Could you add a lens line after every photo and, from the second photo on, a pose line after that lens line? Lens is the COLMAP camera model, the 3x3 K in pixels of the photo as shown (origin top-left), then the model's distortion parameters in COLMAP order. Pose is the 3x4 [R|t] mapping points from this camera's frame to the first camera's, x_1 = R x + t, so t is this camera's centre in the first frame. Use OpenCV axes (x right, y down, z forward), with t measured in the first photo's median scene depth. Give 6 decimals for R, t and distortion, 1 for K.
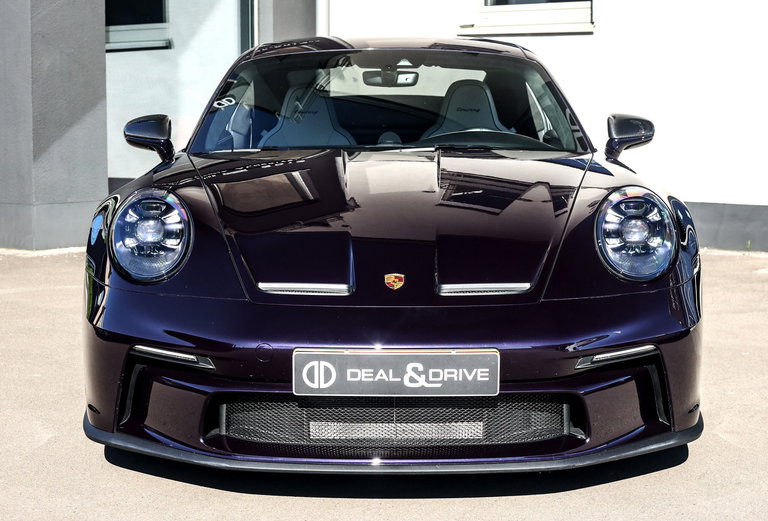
lens RADIAL K [[1428.1, 0, 384.7], [0, 1428.1, 261.4], [0, 0, 1]] dist [-0.051216, 0.000000]
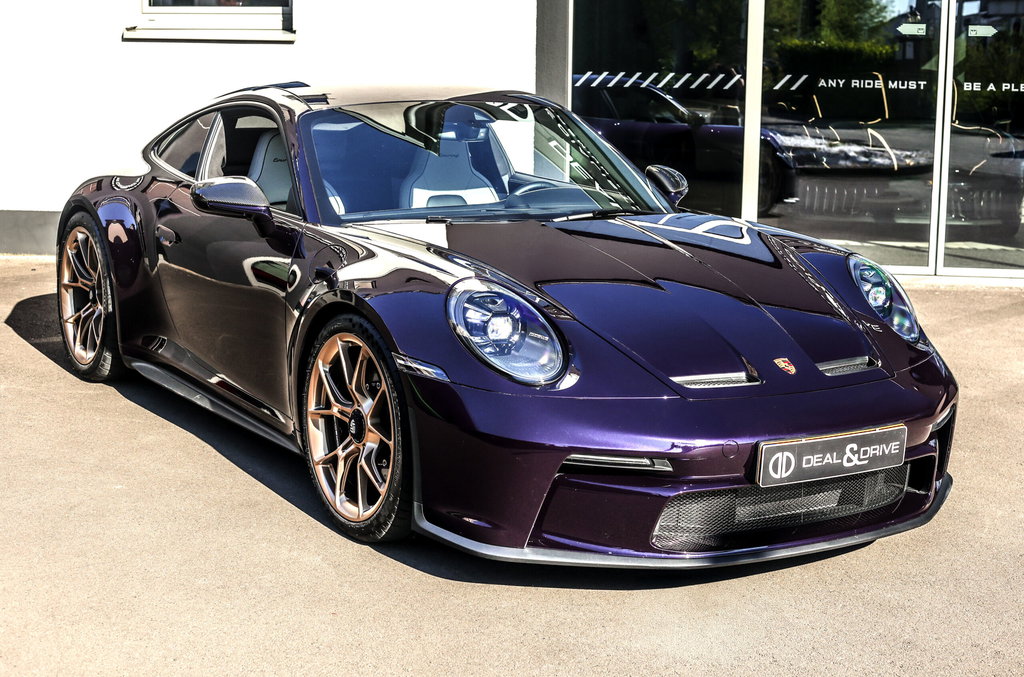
lens RADIAL K [[1550.3, 0, 512.5], [0, 1550.3, 338.8], [0, 0, 1]] dist [-0.097831, 0.000000]
pose [[0.862143, -0.072260, 0.501487, -0.763805], [0.042060, 0.996569, 0.071289, -0.098727], [-0.504917, -0.040369, 0.862223, 0.142332]]
